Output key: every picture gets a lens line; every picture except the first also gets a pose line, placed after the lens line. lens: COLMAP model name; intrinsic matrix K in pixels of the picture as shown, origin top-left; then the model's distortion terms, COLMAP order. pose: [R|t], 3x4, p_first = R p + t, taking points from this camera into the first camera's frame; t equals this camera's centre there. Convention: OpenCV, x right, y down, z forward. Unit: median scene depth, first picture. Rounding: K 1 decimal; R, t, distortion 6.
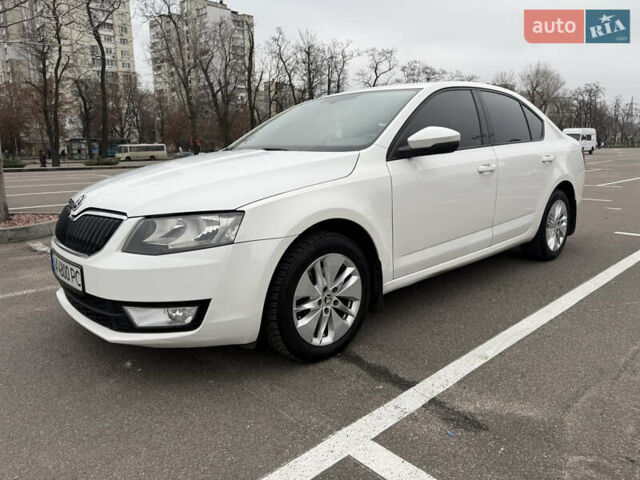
lens RADIAL K [[454.1, 0, 320.0], [0, 454.1, 240.0], [0, 0, 1]] dist [0.004670, -0.004333]
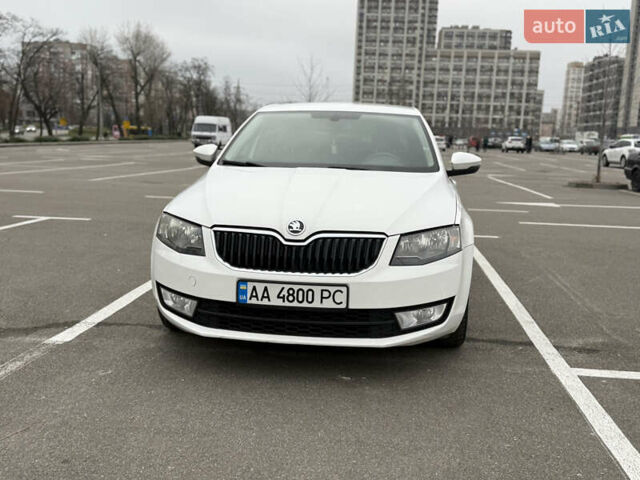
lens RADIAL K [[667.1, 0, 320.0], [0, 667.1, 240.0], [0, 0, 1]] dist [0.024255, -0.019109]
pose [[0.761444, -0.063863, 0.645077, -1.431139], [0.091070, 0.995805, -0.008912, -0.035060], [-0.641801, 0.065533, 0.764066, -0.158436]]
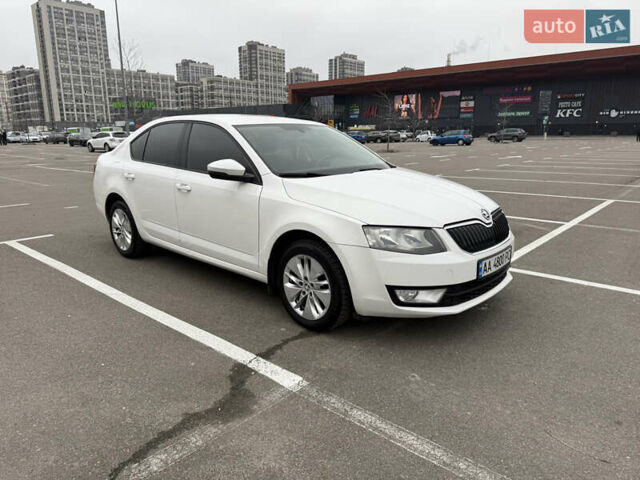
lens RADIAL K [[454.1, 0, 320.0], [0, 454.1, 240.0], [0, 0, 1]] dist [0.004670, -0.004333]
pose [[-0.080309, -0.213968, 0.973534, -1.853159], [0.206411, 0.951948, 0.226251, -0.426915], [-0.975164, 0.219118, -0.032284, 1.563364]]
